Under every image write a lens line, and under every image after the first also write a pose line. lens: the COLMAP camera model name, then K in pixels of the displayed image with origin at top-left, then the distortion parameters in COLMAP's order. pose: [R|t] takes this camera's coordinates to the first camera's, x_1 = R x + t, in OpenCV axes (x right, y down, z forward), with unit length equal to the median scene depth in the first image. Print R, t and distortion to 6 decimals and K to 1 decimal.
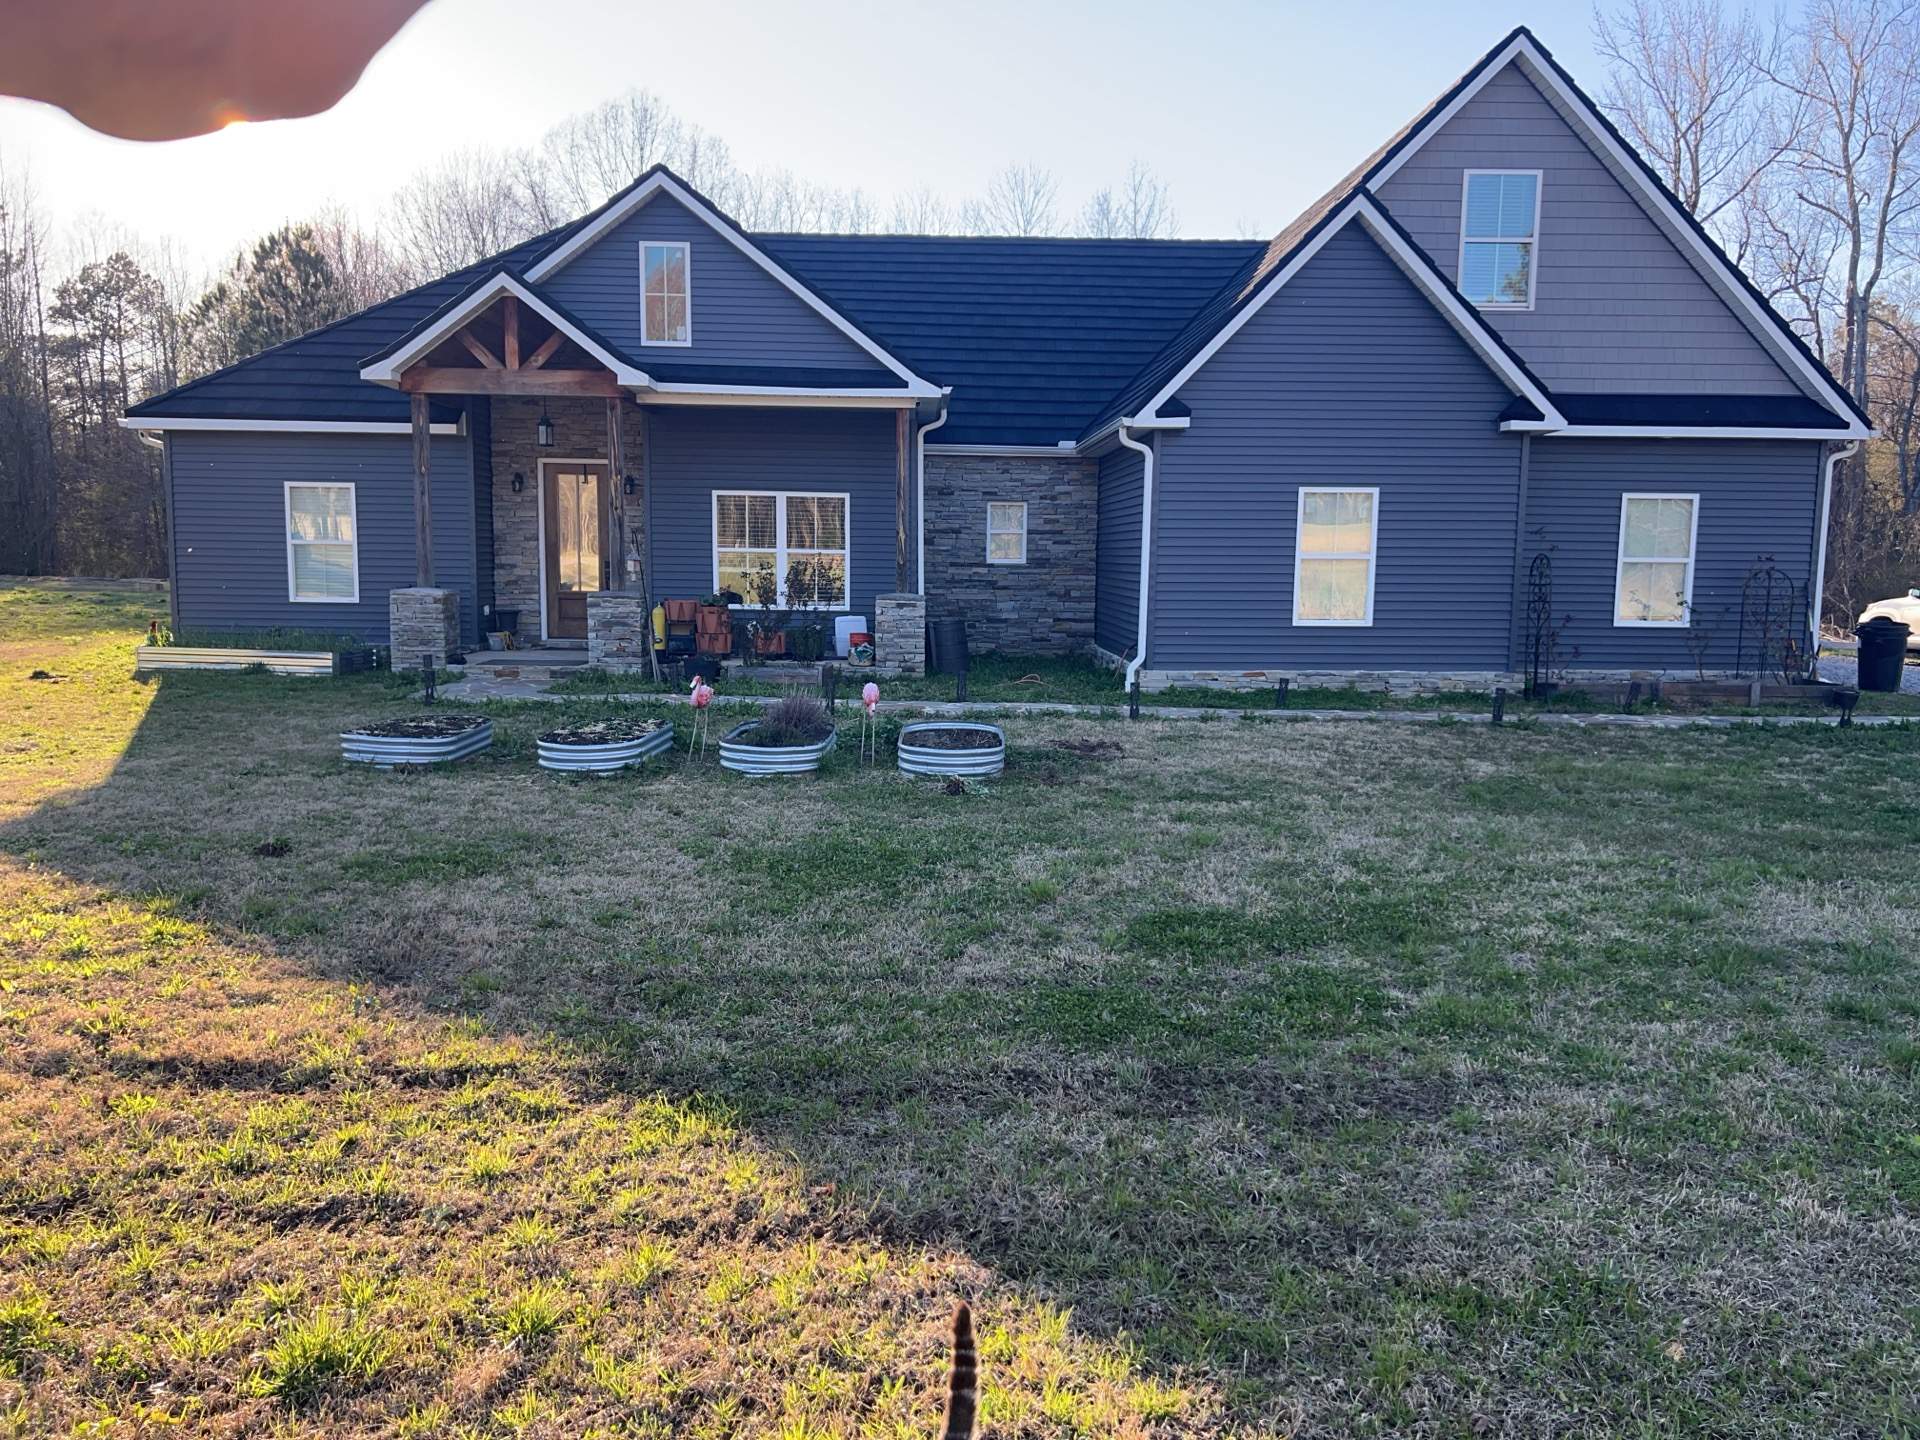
lens RADIAL K [[1433.0, 0, 967.8], [0, 1433.0, 728.4], [0, 0, 1]] dist [0.109477, -0.188266]
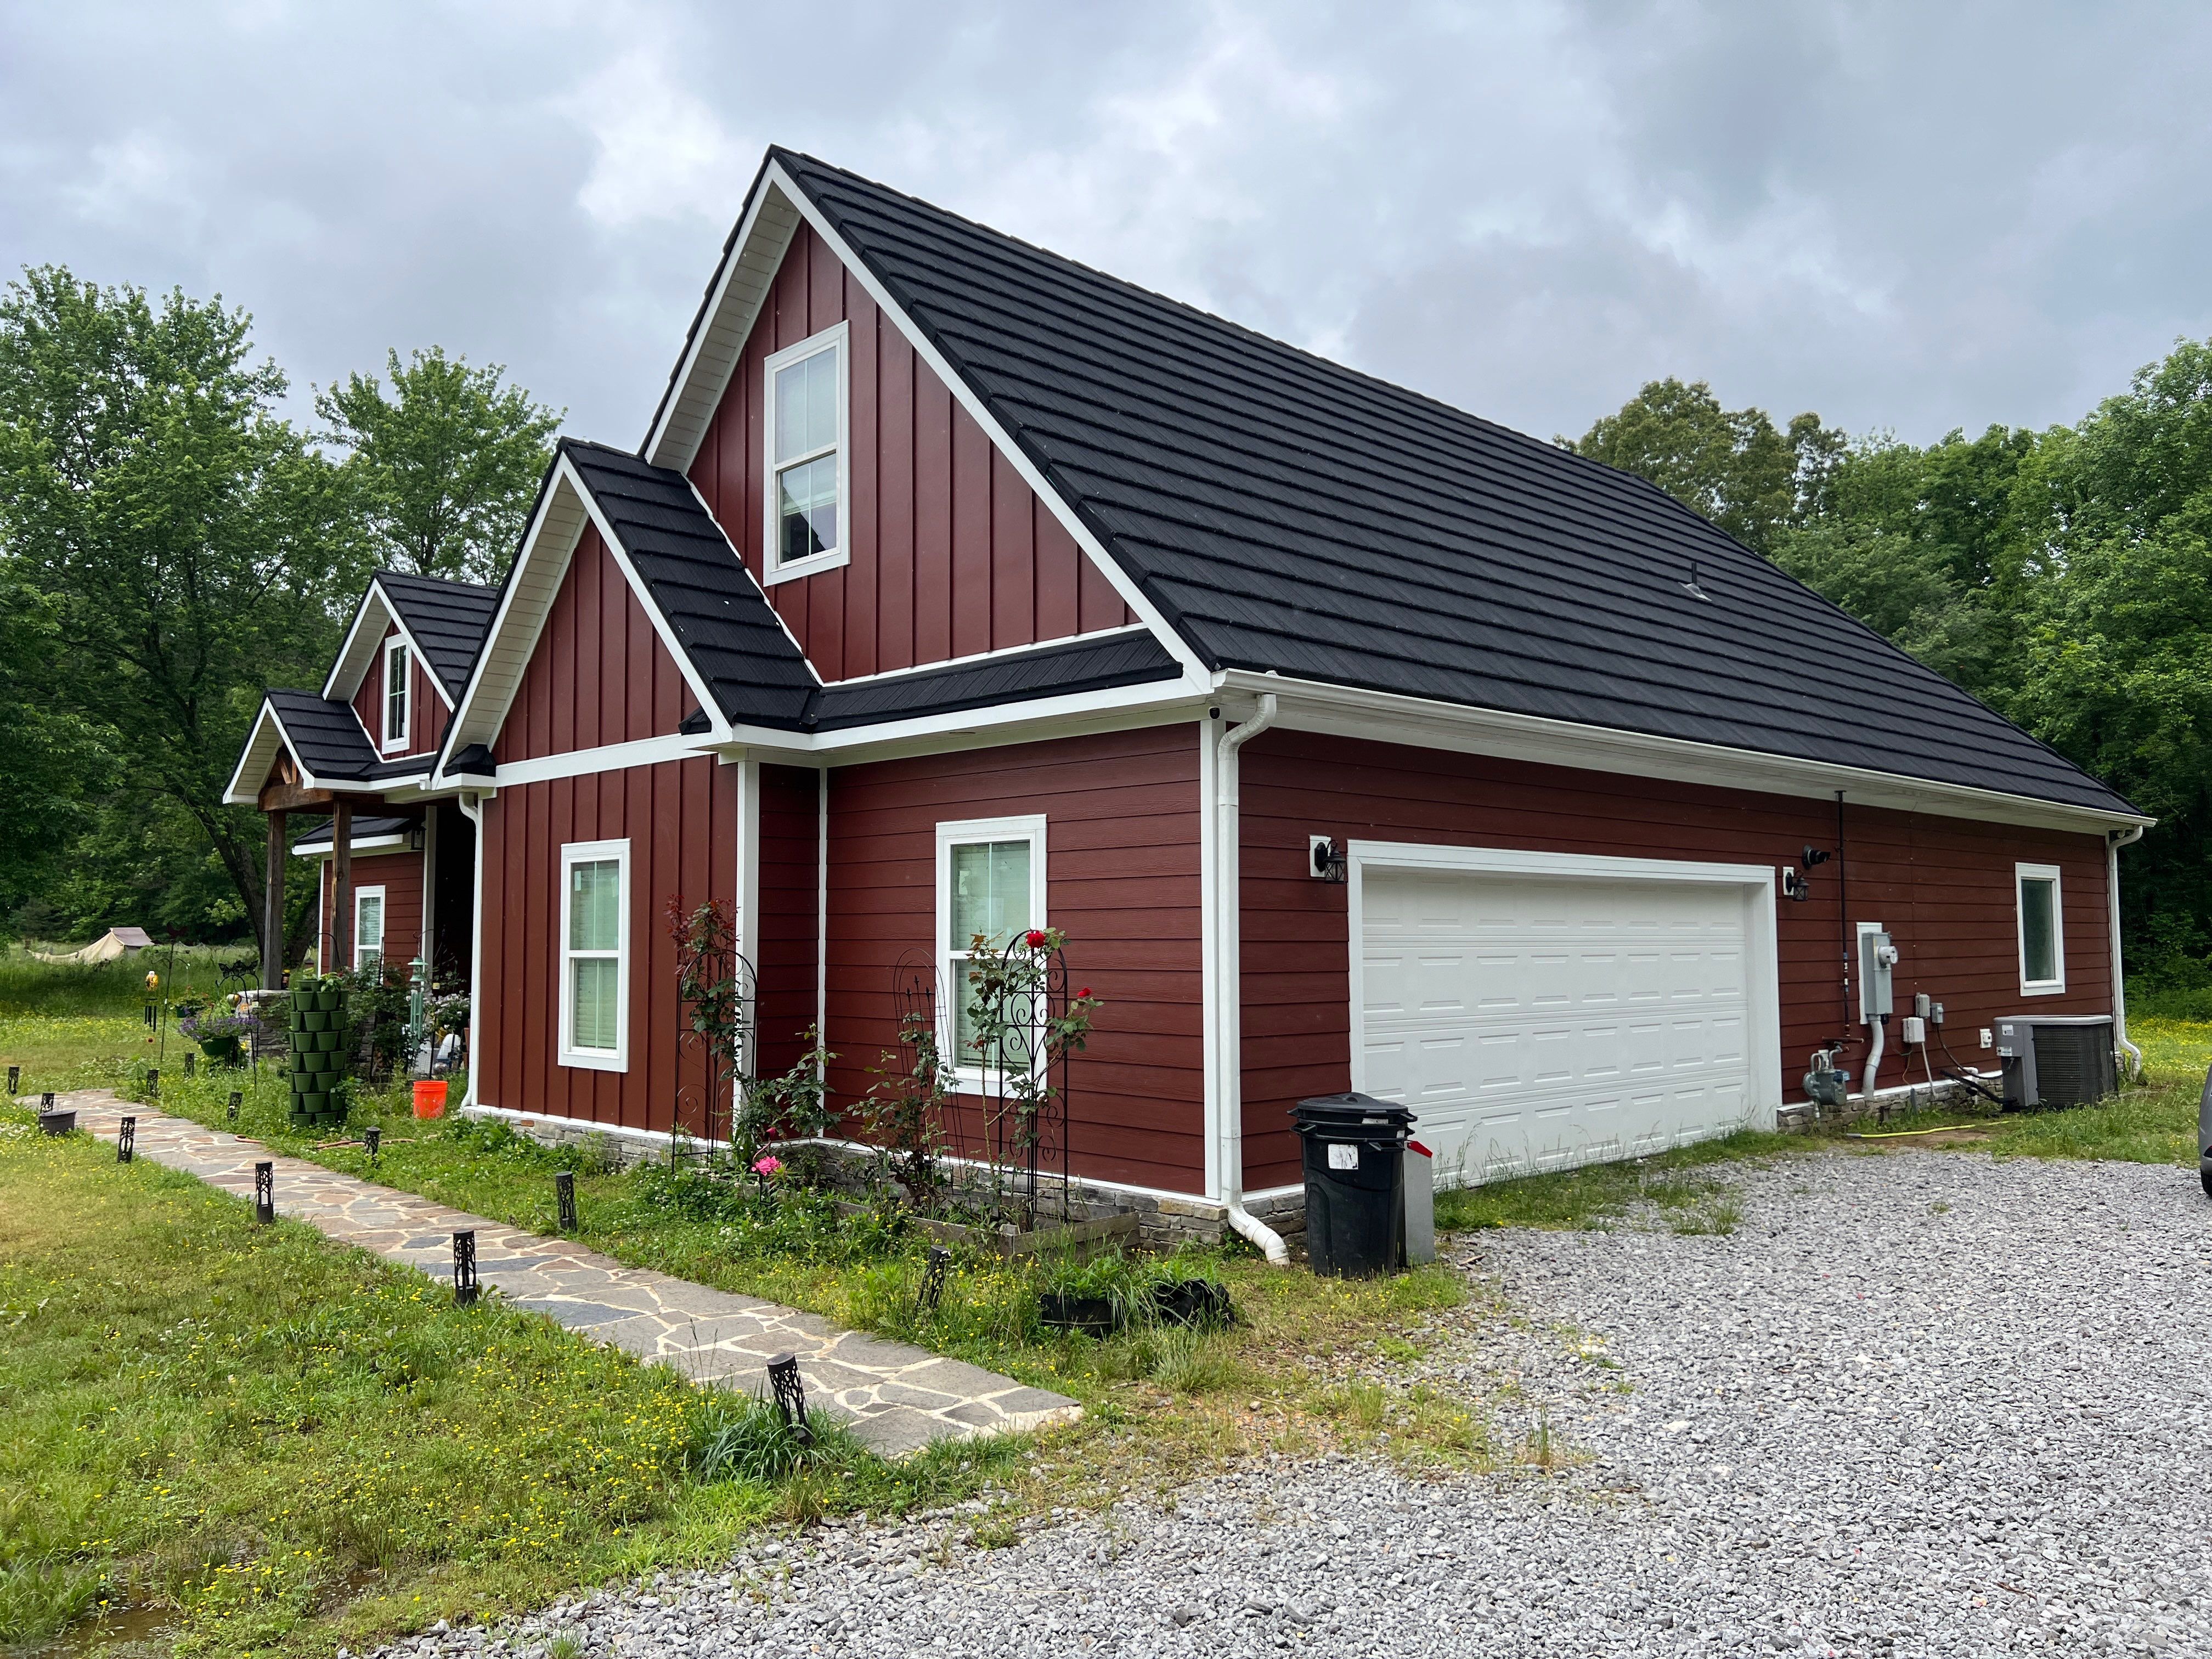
lens RADIAL K [[1666.5, 0, 1106.0], [0, 1666.5, 829.5], [0, 0, 1]] dist [0.098237, -0.109360]
pose [[0.676305, -0.061761, -0.734028, 0.970147], [-0.078674, 0.984723, -0.155341, -0.070715], [0.732408, 0.162807, 0.661114, 0.624692]]
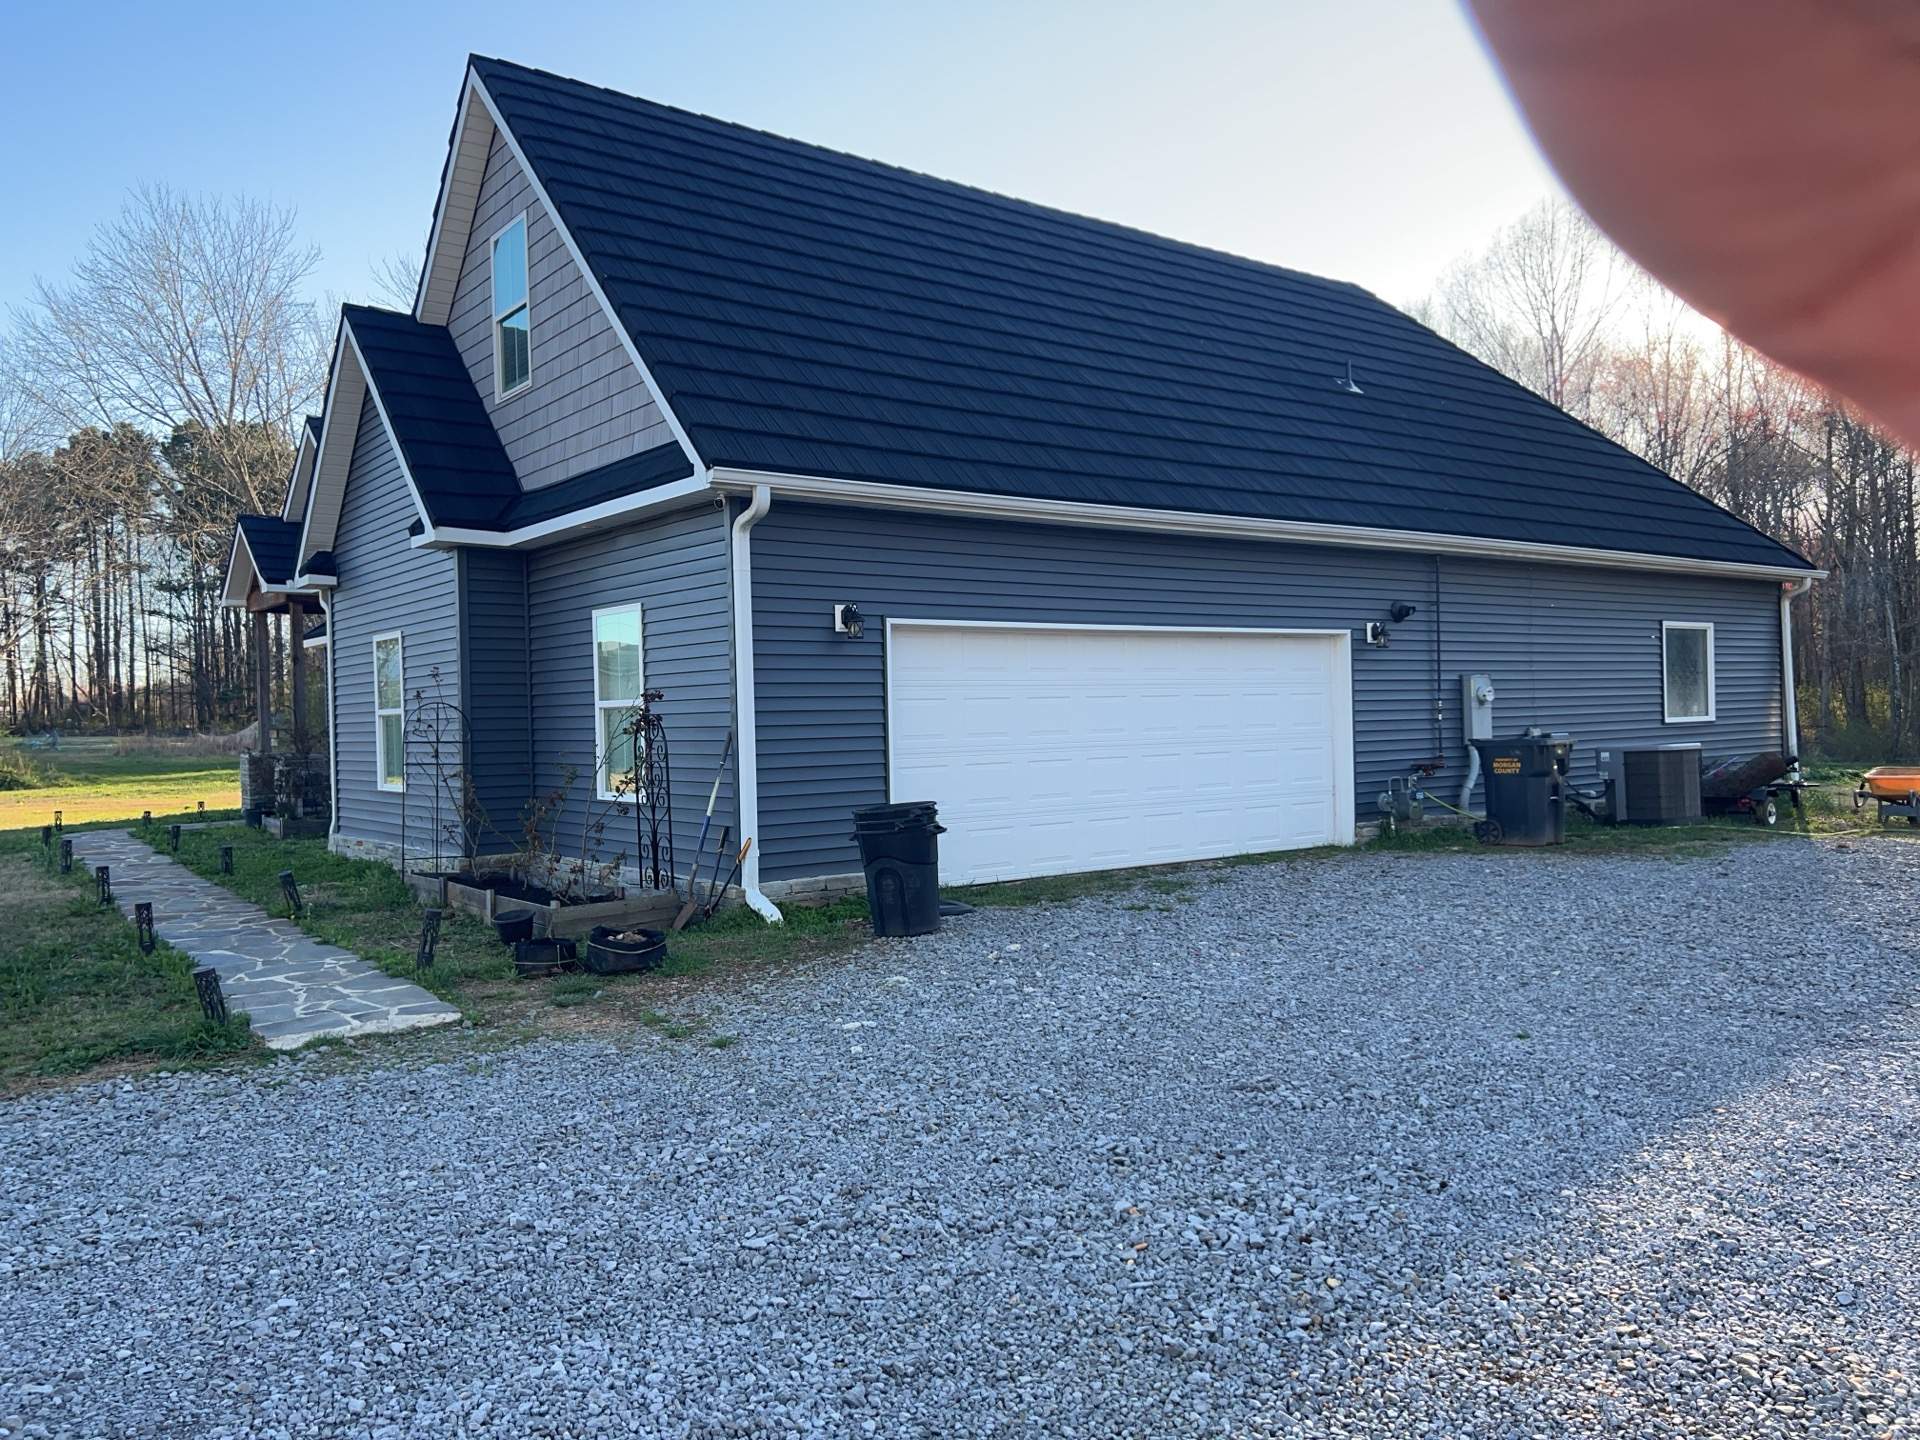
lens RADIAL K [[1446.5, 0, 960.0], [0, 1446.5, 720.0], [0, 0, 1]] dist [0.098237, -0.109360]
pose [[0.582235, -0.024043, -0.812665, 1.136244], [-0.070195, 0.994344, -0.079709, -0.065729], [0.809985, 0.103454, 0.577254, 0.745020]]
